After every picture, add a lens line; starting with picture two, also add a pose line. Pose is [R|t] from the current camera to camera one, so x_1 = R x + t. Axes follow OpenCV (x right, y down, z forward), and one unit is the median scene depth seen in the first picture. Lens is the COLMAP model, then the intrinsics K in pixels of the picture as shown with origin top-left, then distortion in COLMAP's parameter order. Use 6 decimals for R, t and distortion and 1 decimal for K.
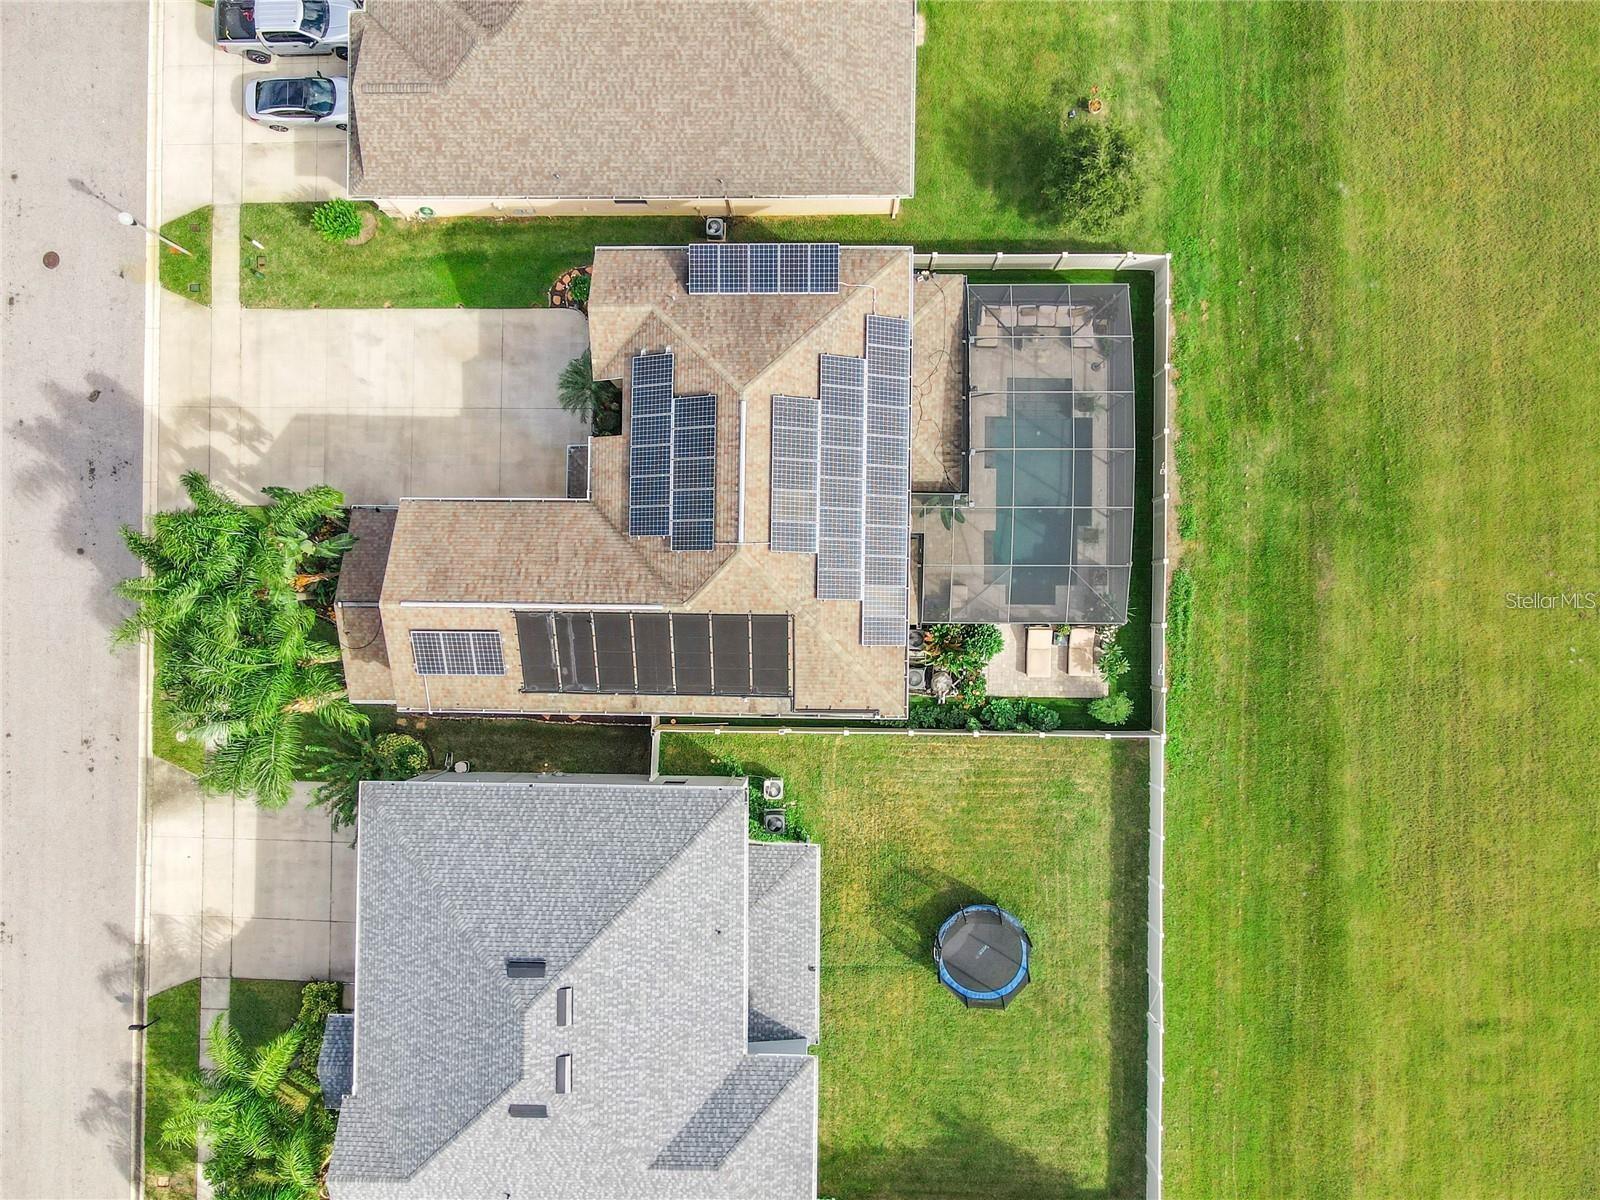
lens RADIAL K [[1185.9, 0, 800.0], [0, 1185.9, 600.0], [0, 0, 1]] dist [0.005335, 0.030773]
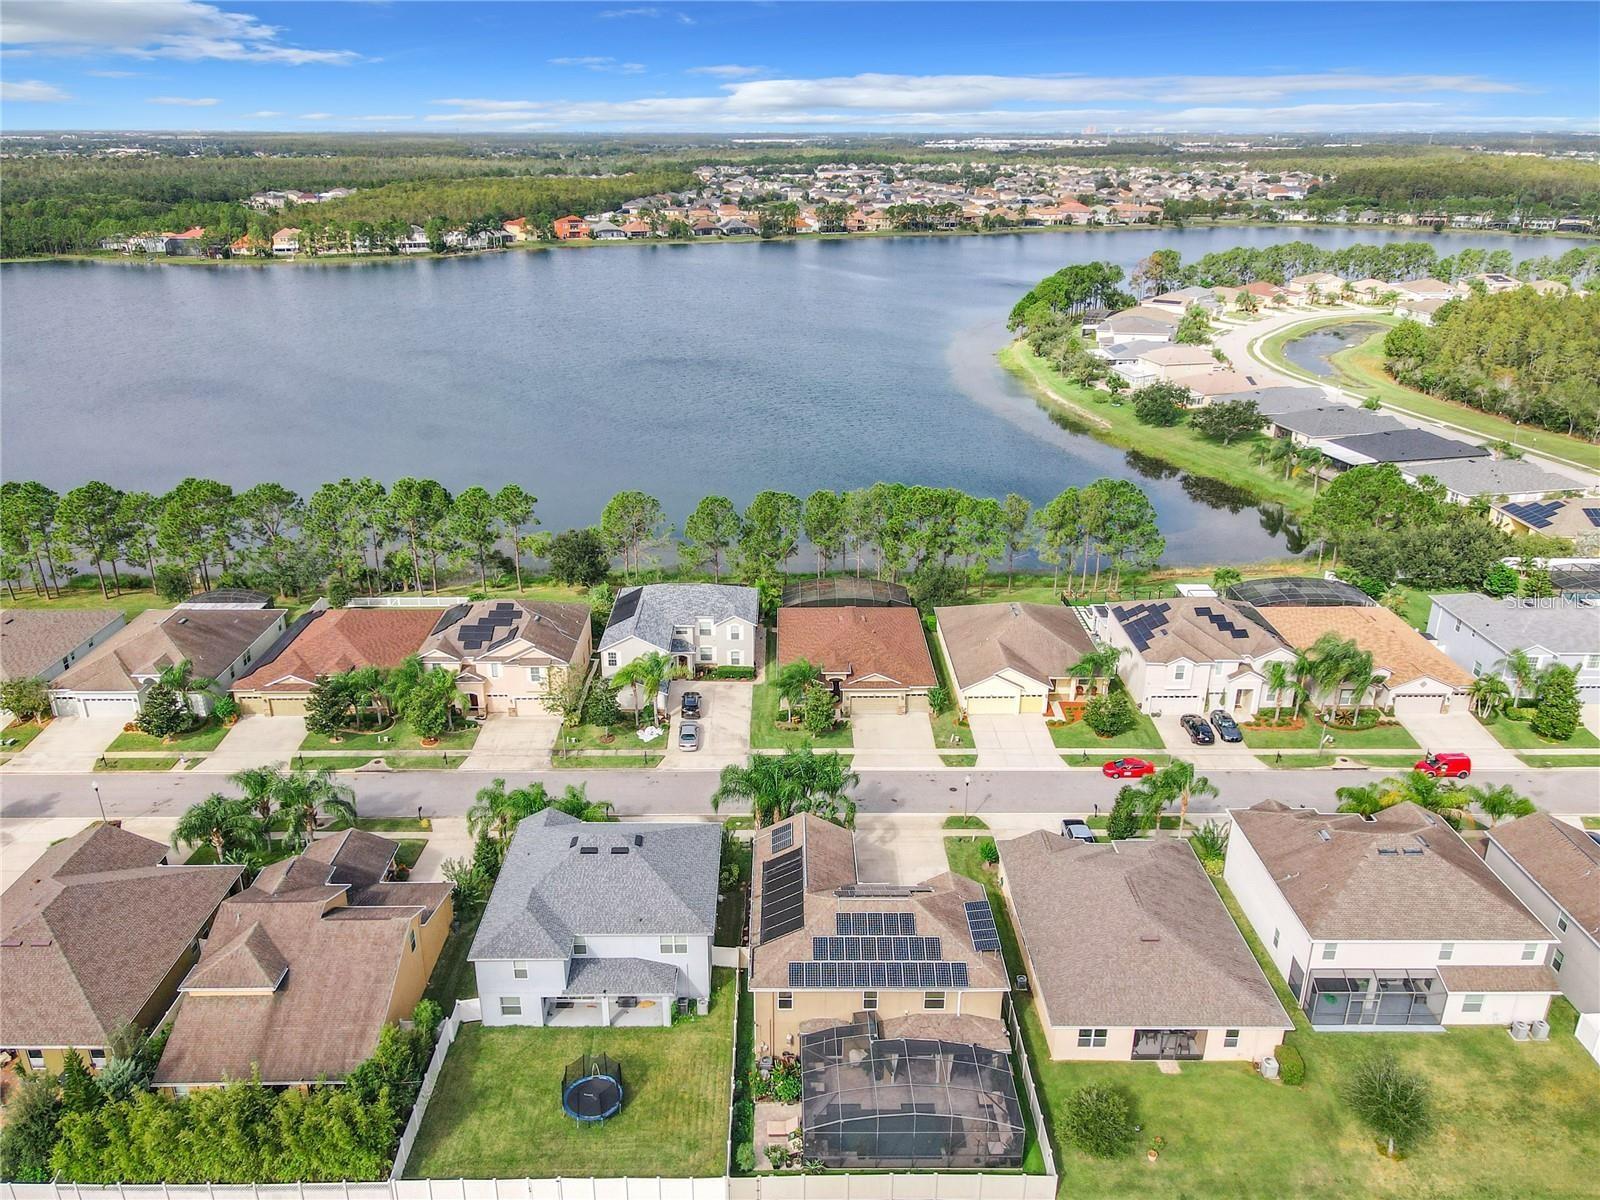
lens RADIAL K [[1185.9, 0, 800.0], [0, 1185.9, 600.0], [0, 0, 1]] dist [0.005335, 0.030773]
pose [[0.024631, 0.404962, -0.914002, 1.334735], [-0.999589, 0.023403, -0.016568, 0.032505], [0.014681, 0.914034, 0.405372, -0.241484]]
